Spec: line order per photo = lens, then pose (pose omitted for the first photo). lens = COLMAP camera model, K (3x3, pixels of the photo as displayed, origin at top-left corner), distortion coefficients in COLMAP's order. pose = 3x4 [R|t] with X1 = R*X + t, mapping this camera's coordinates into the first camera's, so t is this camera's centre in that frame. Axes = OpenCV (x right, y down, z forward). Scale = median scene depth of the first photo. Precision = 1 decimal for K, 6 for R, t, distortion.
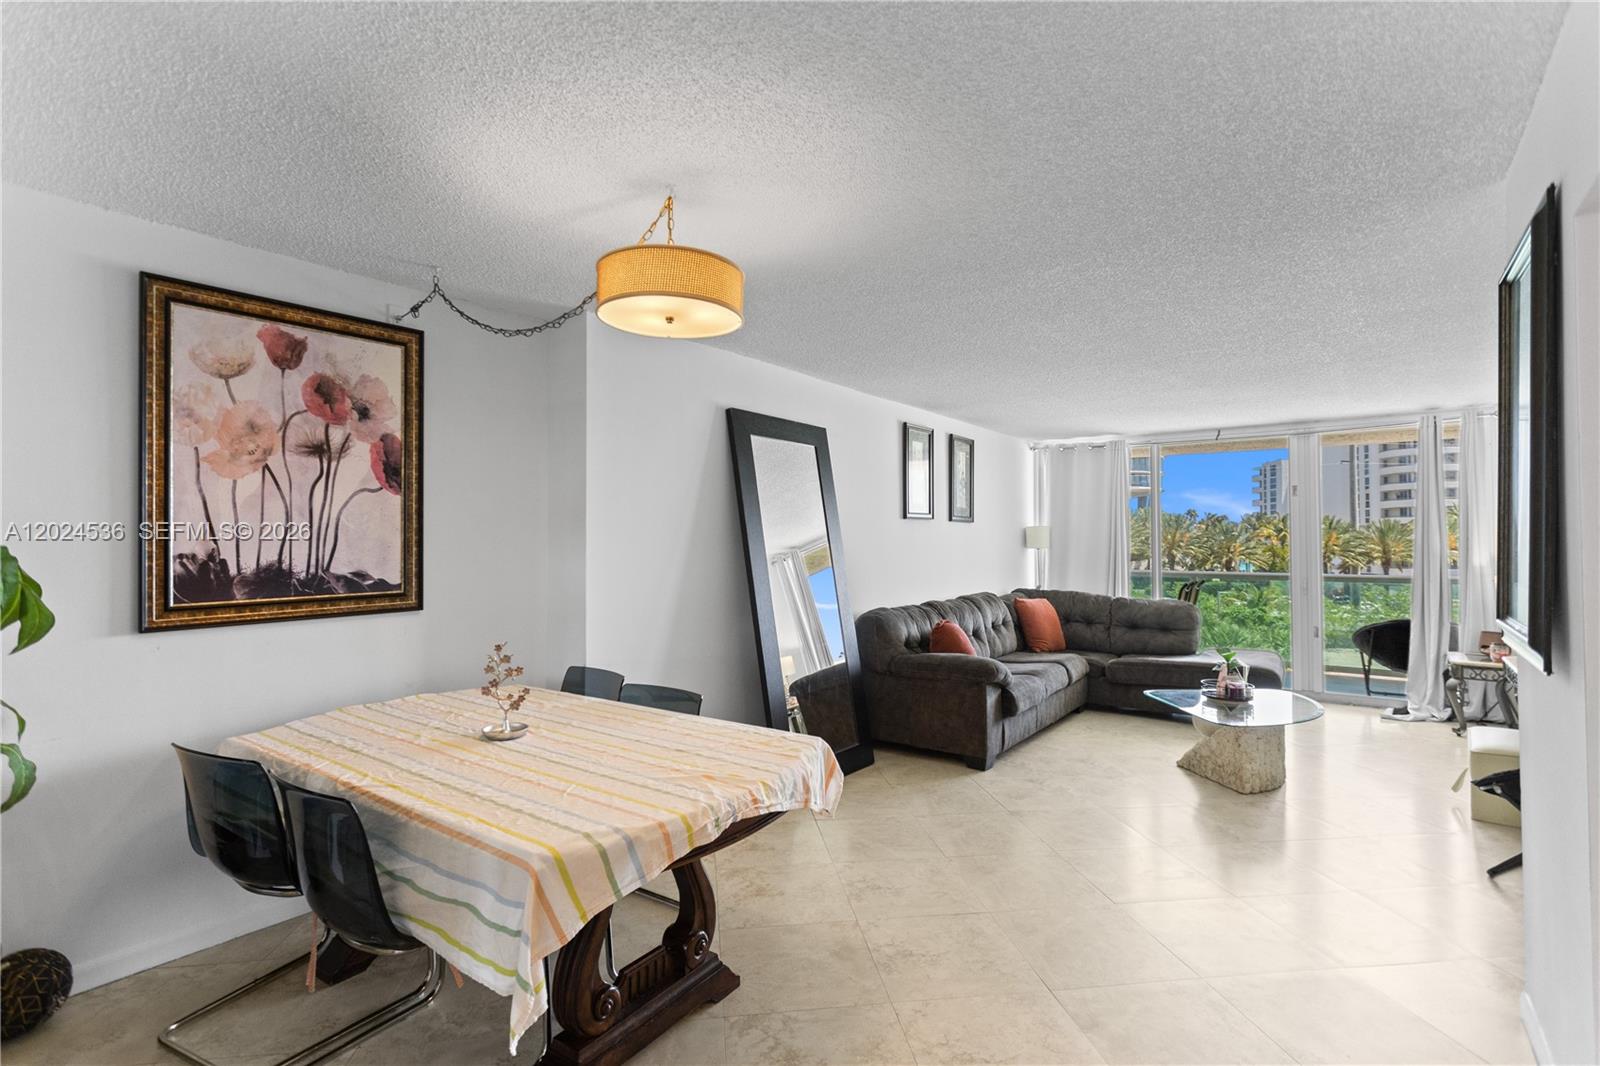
lens RADIAL K [[758.6, 0, 800.0], [0, 758.6, 533.0], [0, 0, 1]] dist [0.002974, 0.000419]
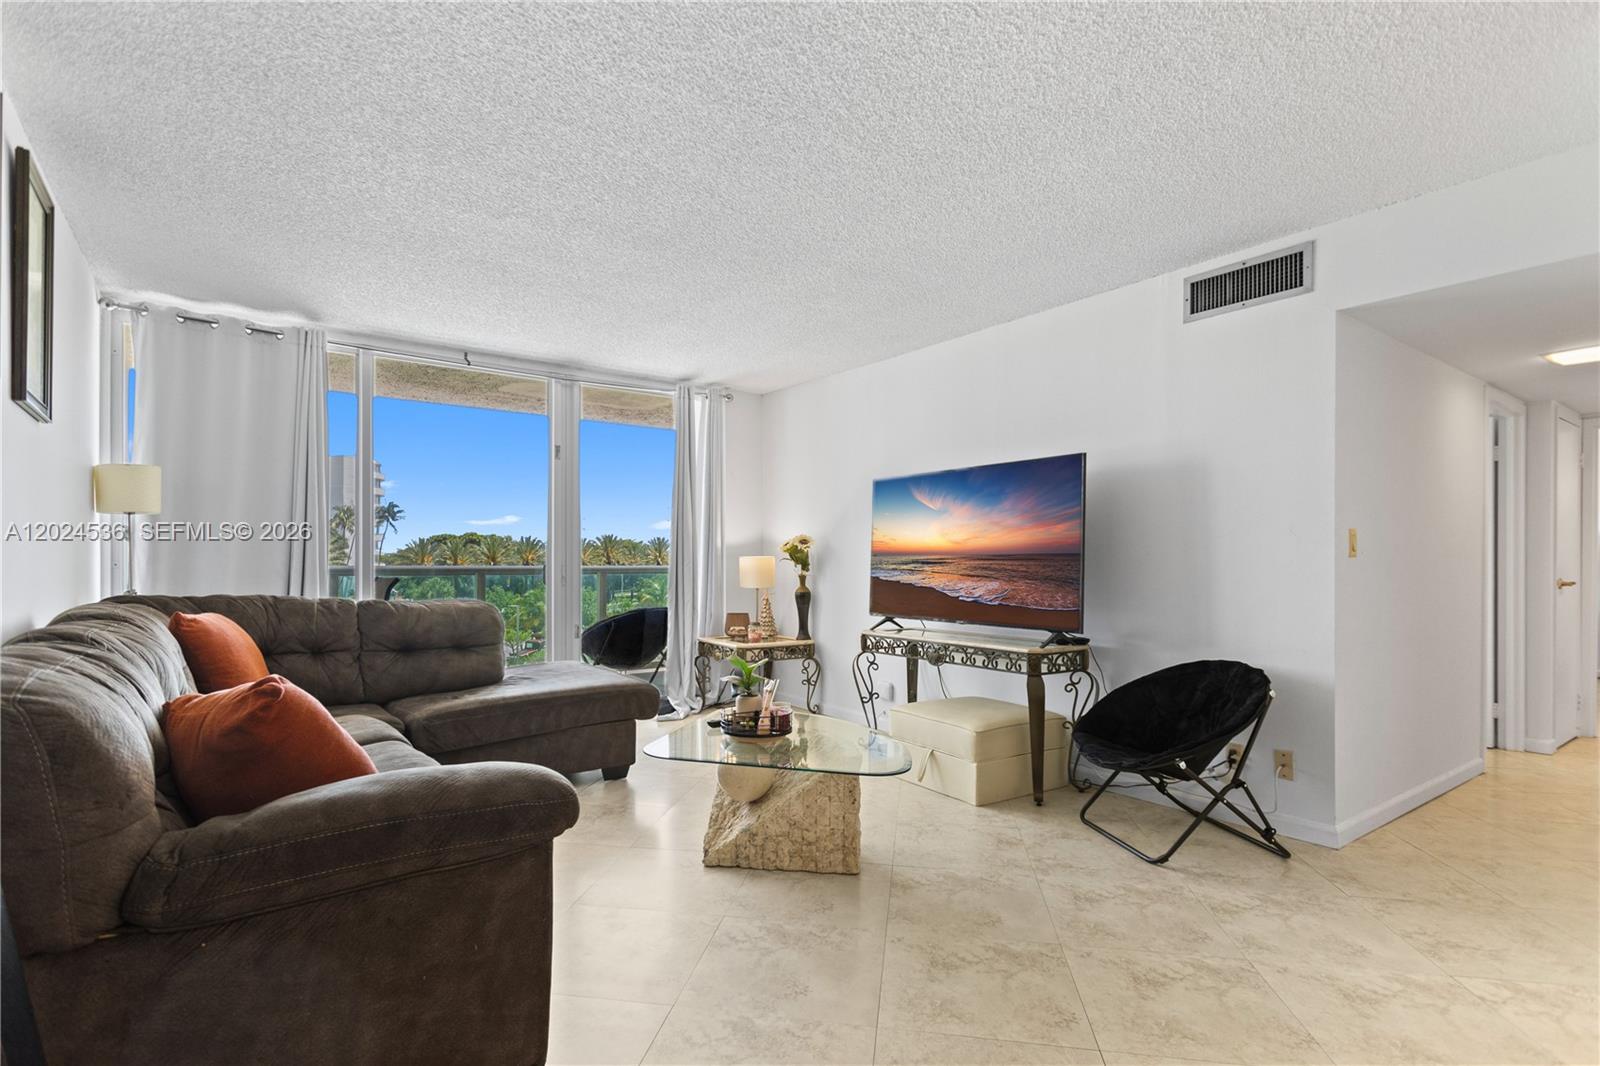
lens RADIAL K [[779.4, 0, 802.0], [0, 779.4, 554.3], [0, 0, 1]] dist [0.000414, 0.000125]
pose [[0.285012, 0.009106, 0.958481, -0.122964], [-0.017814, 0.999832, -0.004202, 0.150968], [-0.958359, -0.015877, 0.285126, 1.692297]]
